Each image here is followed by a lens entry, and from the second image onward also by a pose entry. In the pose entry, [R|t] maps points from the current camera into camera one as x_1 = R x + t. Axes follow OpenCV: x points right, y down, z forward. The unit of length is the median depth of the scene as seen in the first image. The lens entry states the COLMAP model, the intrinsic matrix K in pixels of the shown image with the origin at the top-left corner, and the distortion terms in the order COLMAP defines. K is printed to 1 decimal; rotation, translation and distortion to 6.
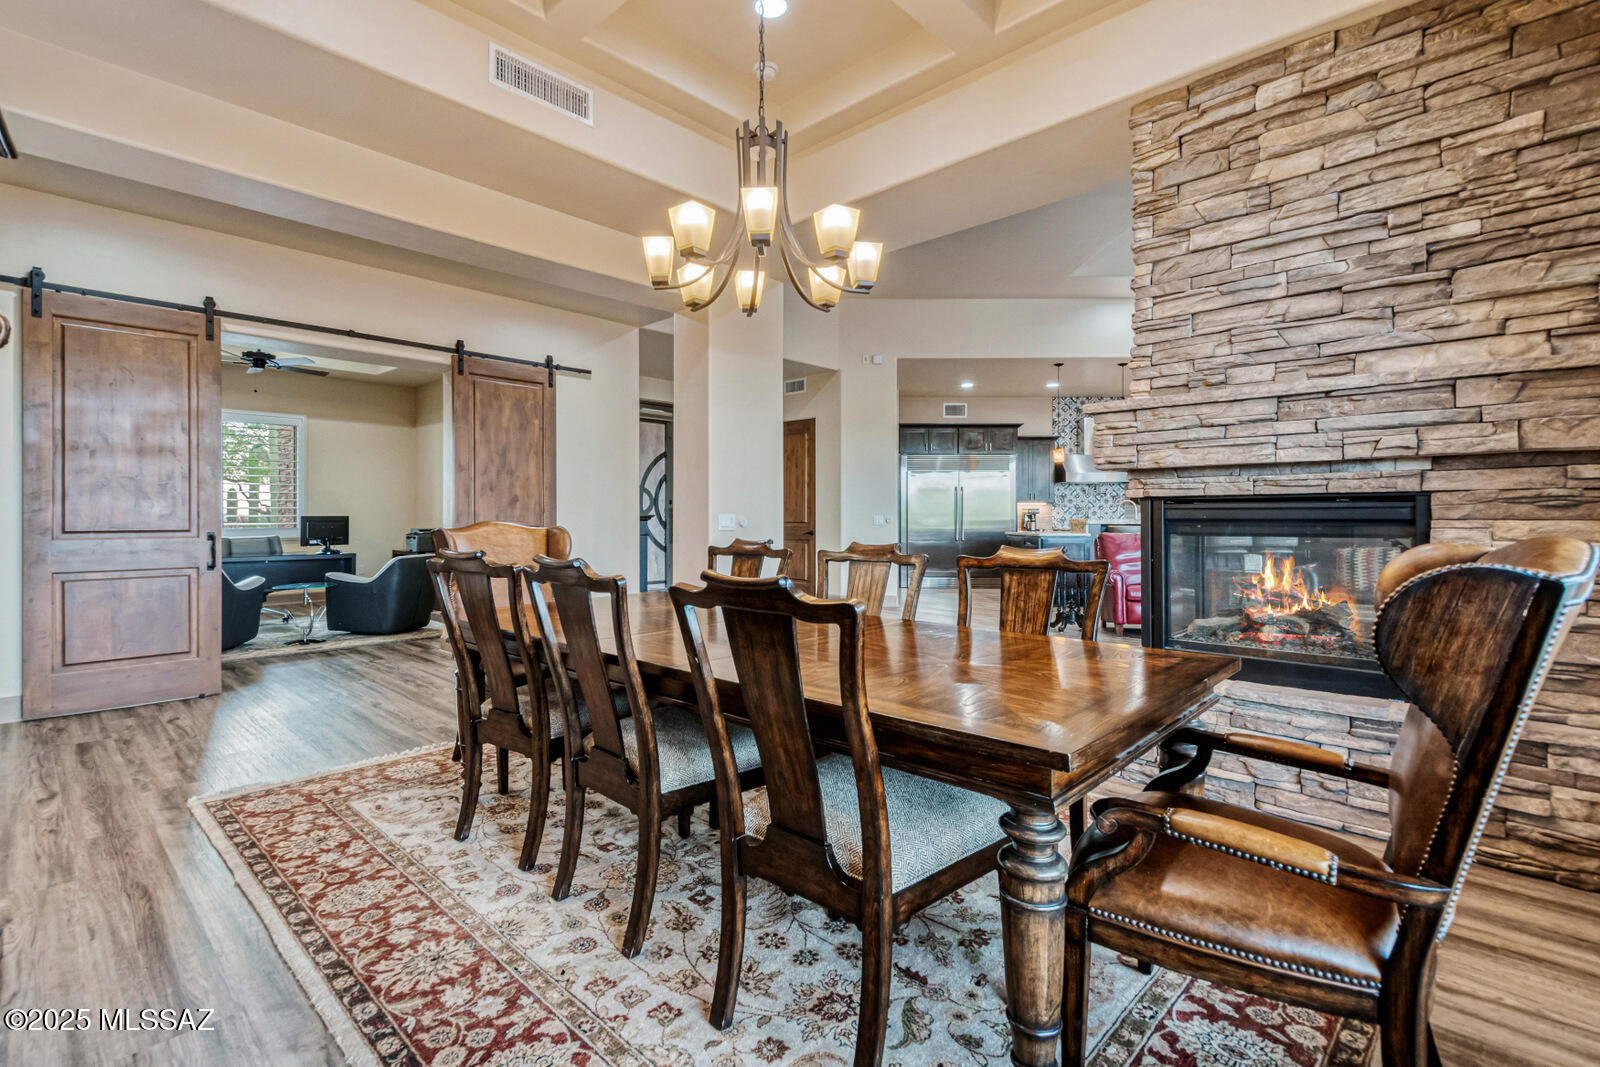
lens RADIAL K [[741.5, 0, 790.9], [0, 741.5, 511.2], [0, 0, 1]] dist [0.018643, -0.000136]
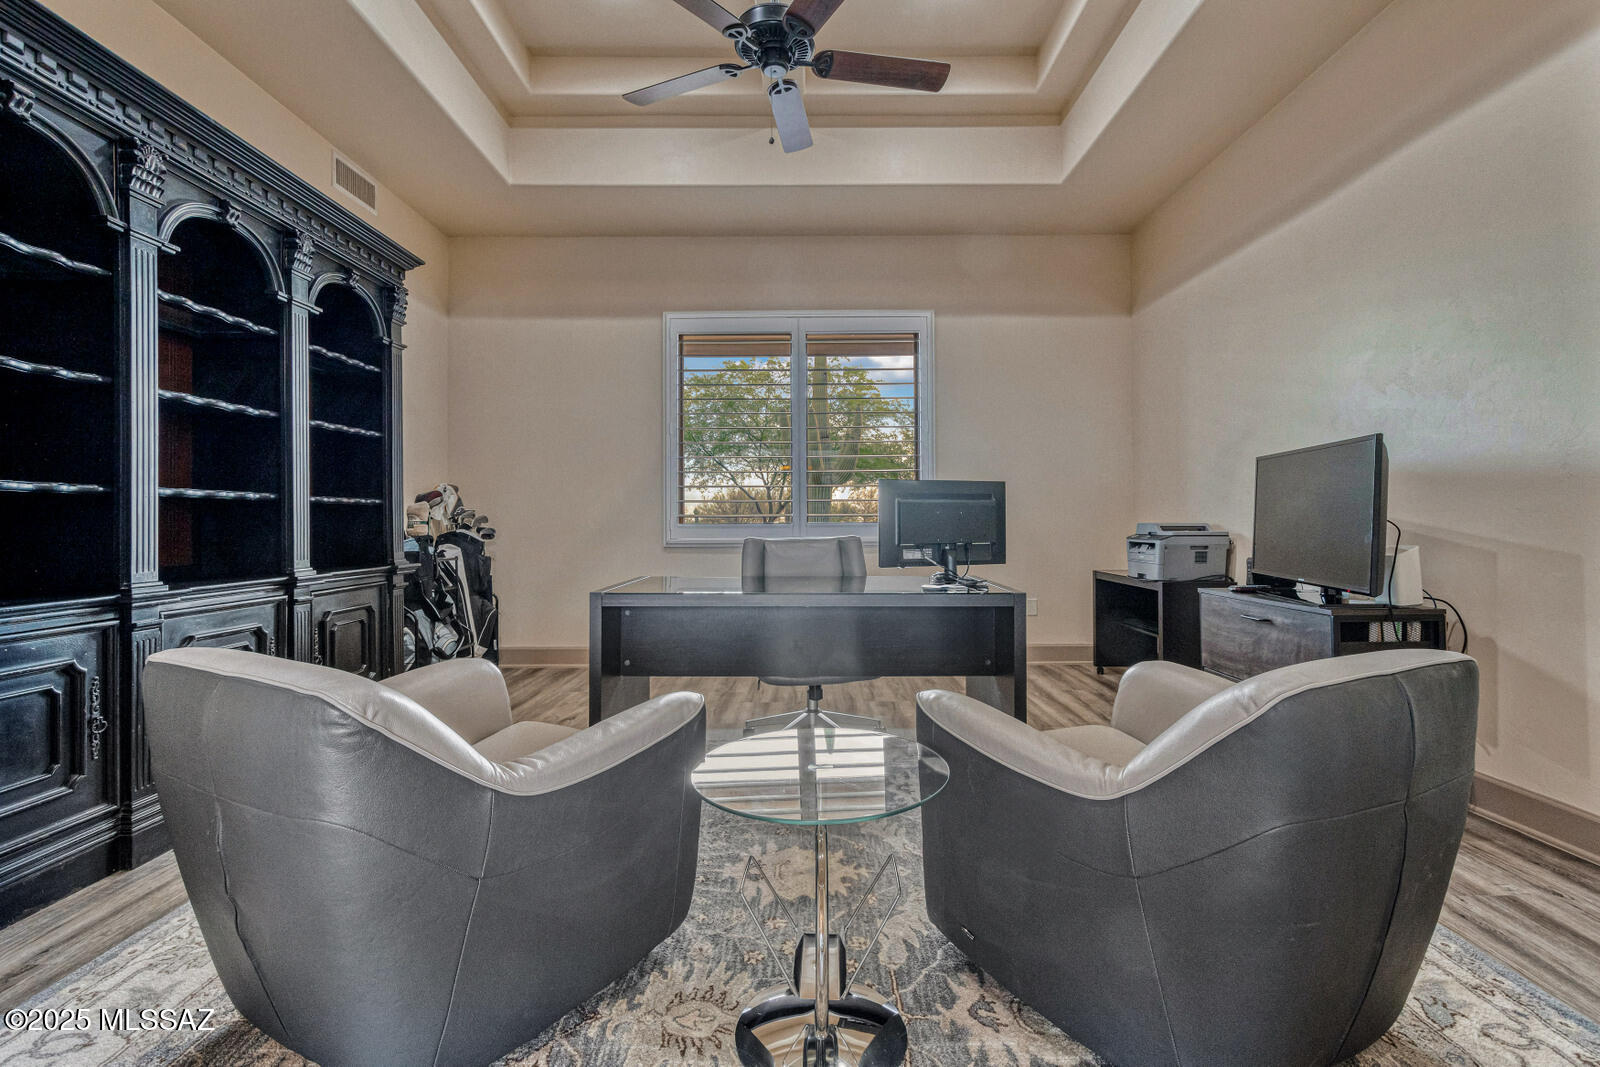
lens RADIAL K [[709.5, 0, 796.5], [0, 709.5, 535.5], [0, 0, 1]] dist [0.014127, -0.001852]
pose [[0.673586, 0.001909, -0.739106, -0.419499], [0.004149, 0.999971, 0.006364, 0.028775], [0.739097, -0.007353, 0.673559, 0.715283]]
